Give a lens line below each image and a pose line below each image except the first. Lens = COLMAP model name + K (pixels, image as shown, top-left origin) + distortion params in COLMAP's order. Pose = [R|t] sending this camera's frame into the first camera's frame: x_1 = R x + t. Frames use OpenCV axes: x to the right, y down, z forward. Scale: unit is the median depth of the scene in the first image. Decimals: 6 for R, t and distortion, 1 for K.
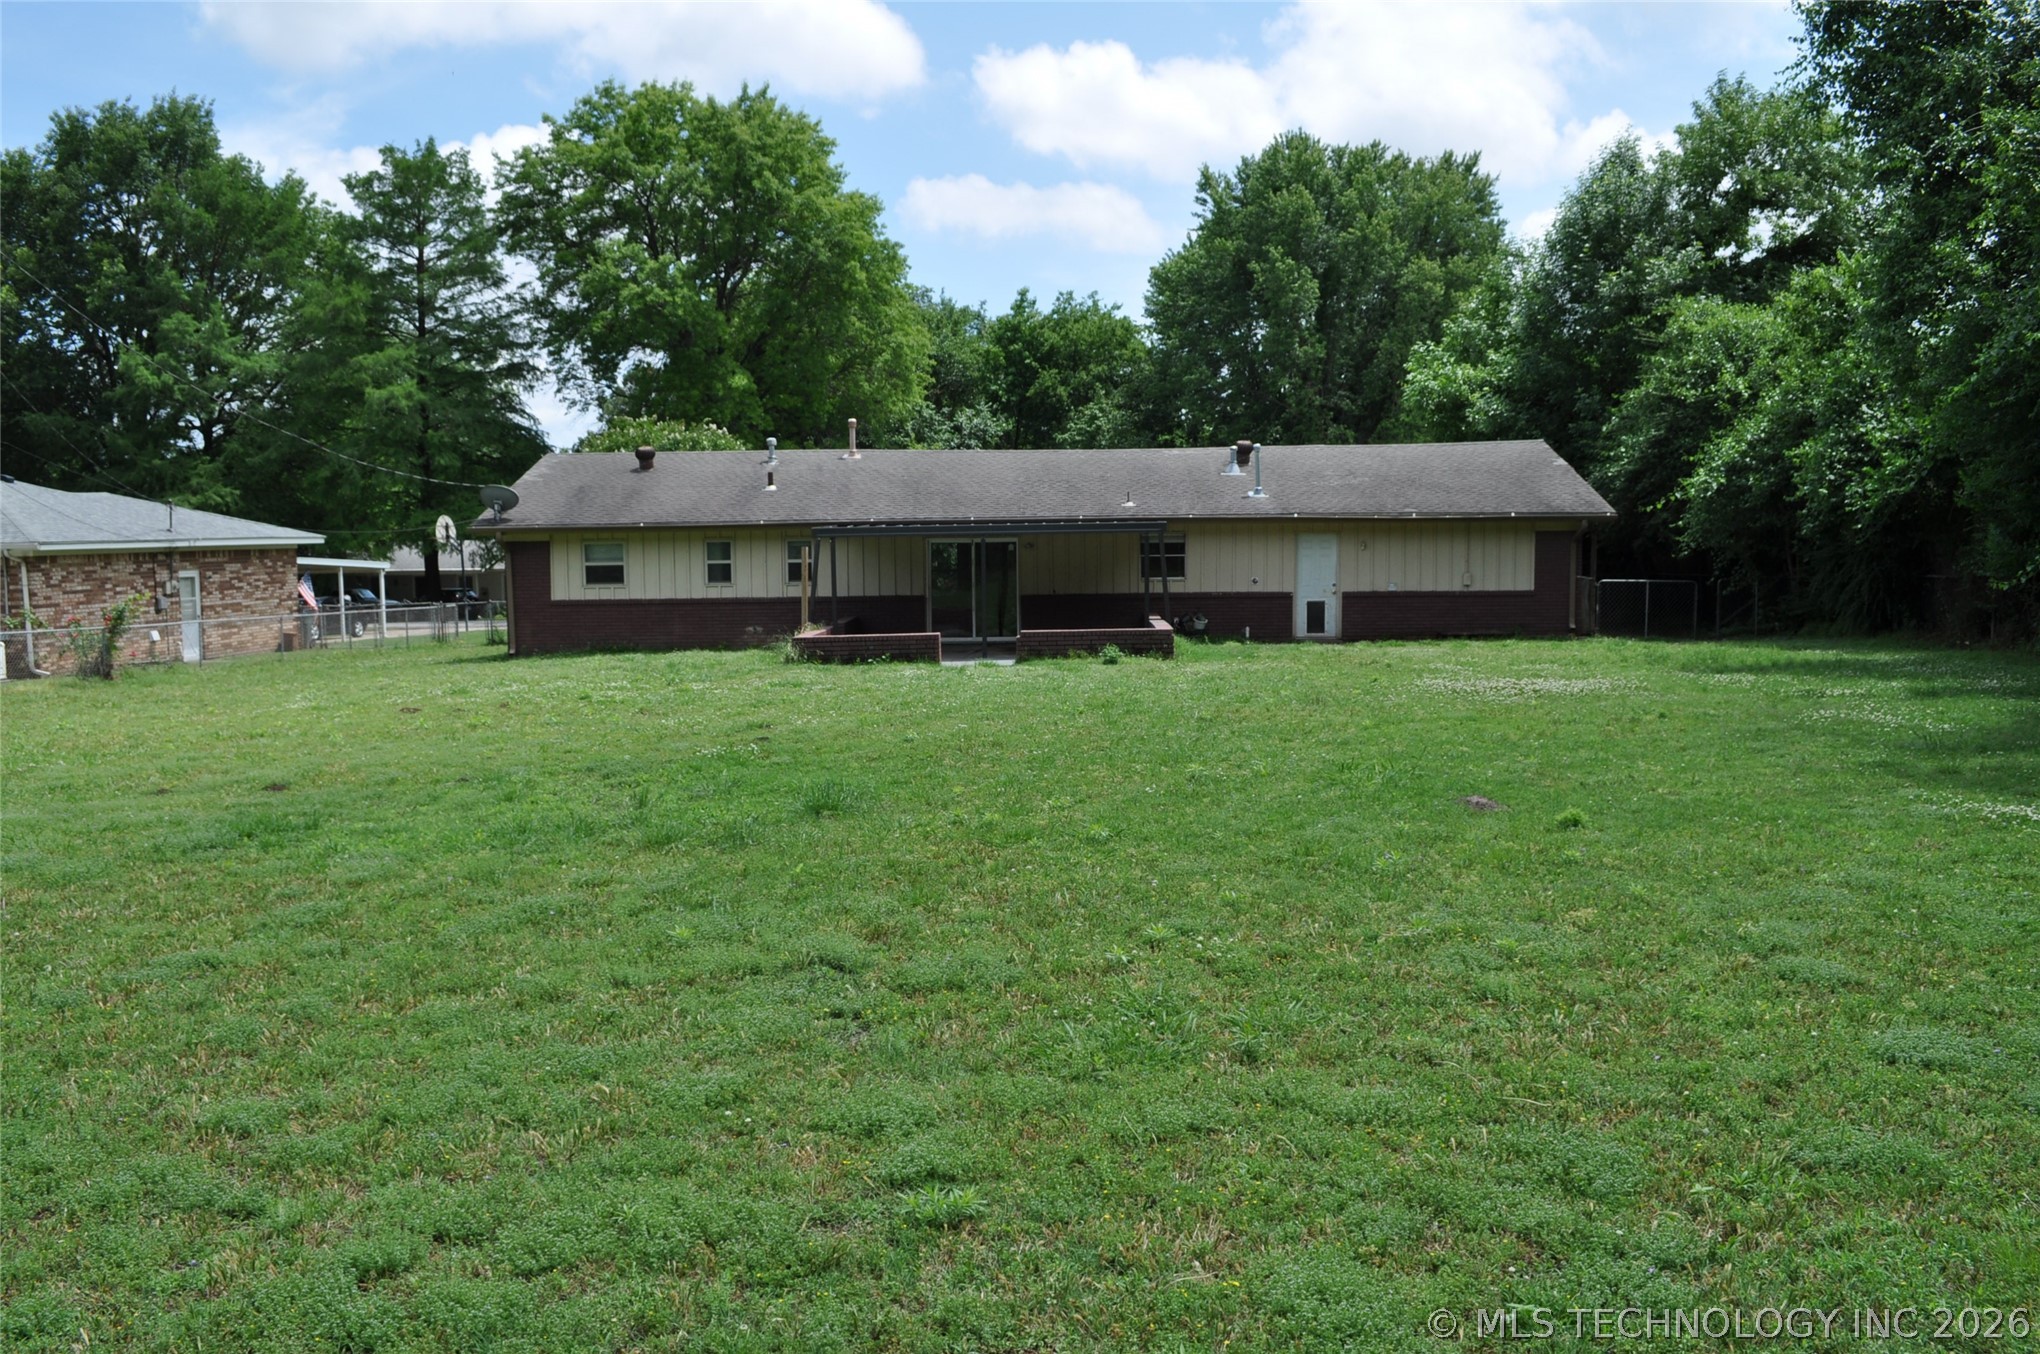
lens RADIAL K [[1625.8, 0, 1019.6], [0, 1625.8, 680.7], [0, 0, 1]] dist [-0.087663, 0.014893]
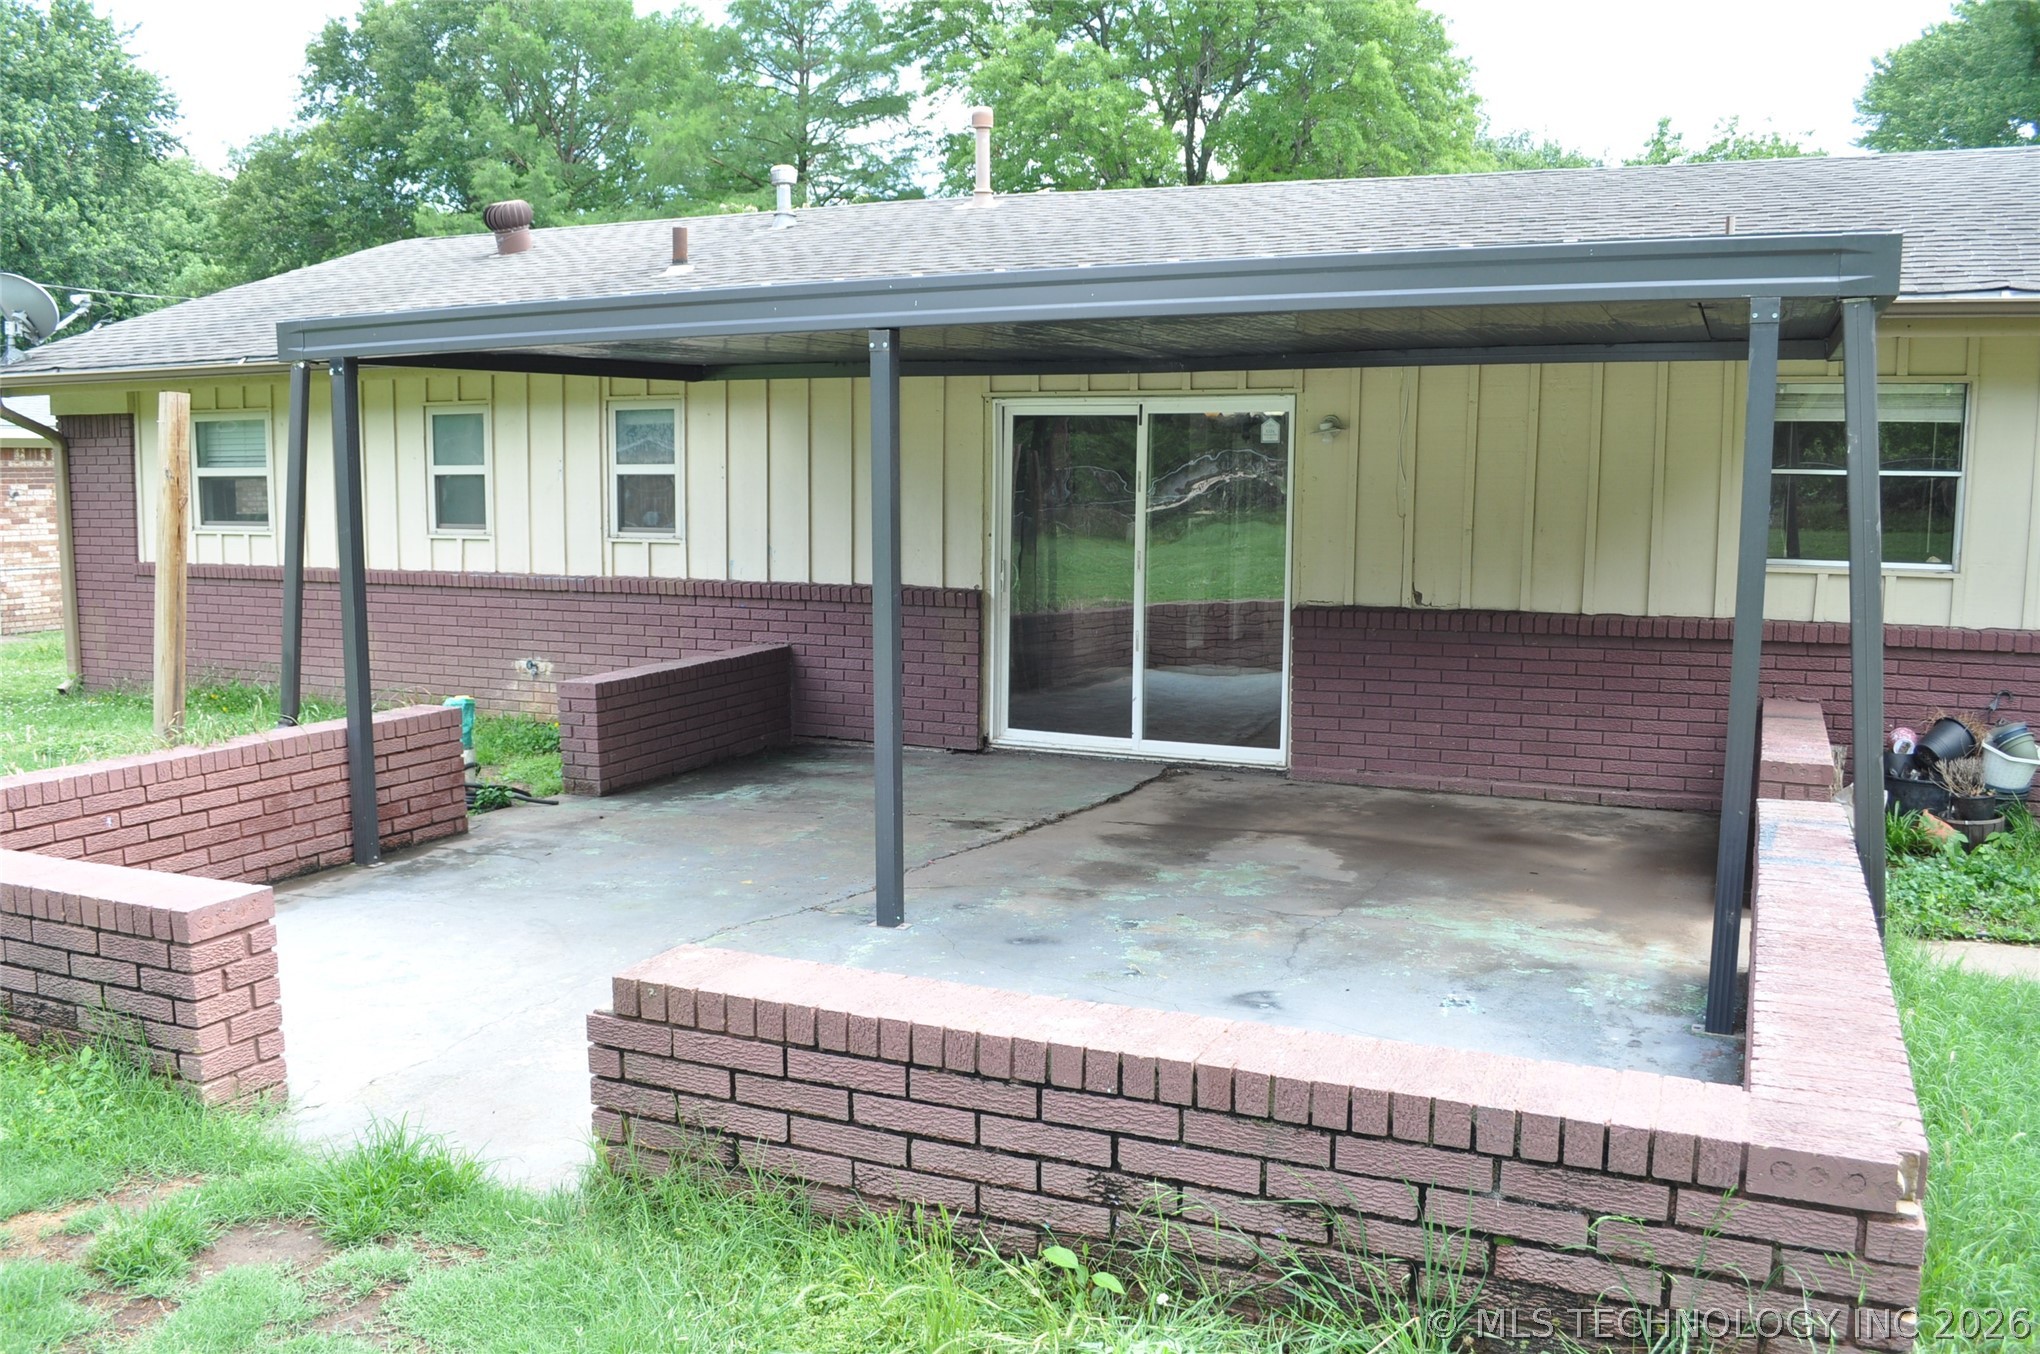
lens RADIAL K [[1625.8, 0, 1020.8], [0, 1625.8, 673.3], [0, 0, 1]] dist [-0.087663, 0.014893]
pose [[0.922099, 0.059840, -0.382299, 0.065506], [-0.046866, 0.997968, 0.043169, -0.049757], [0.384106, -0.021889, 0.923030, 0.719730]]
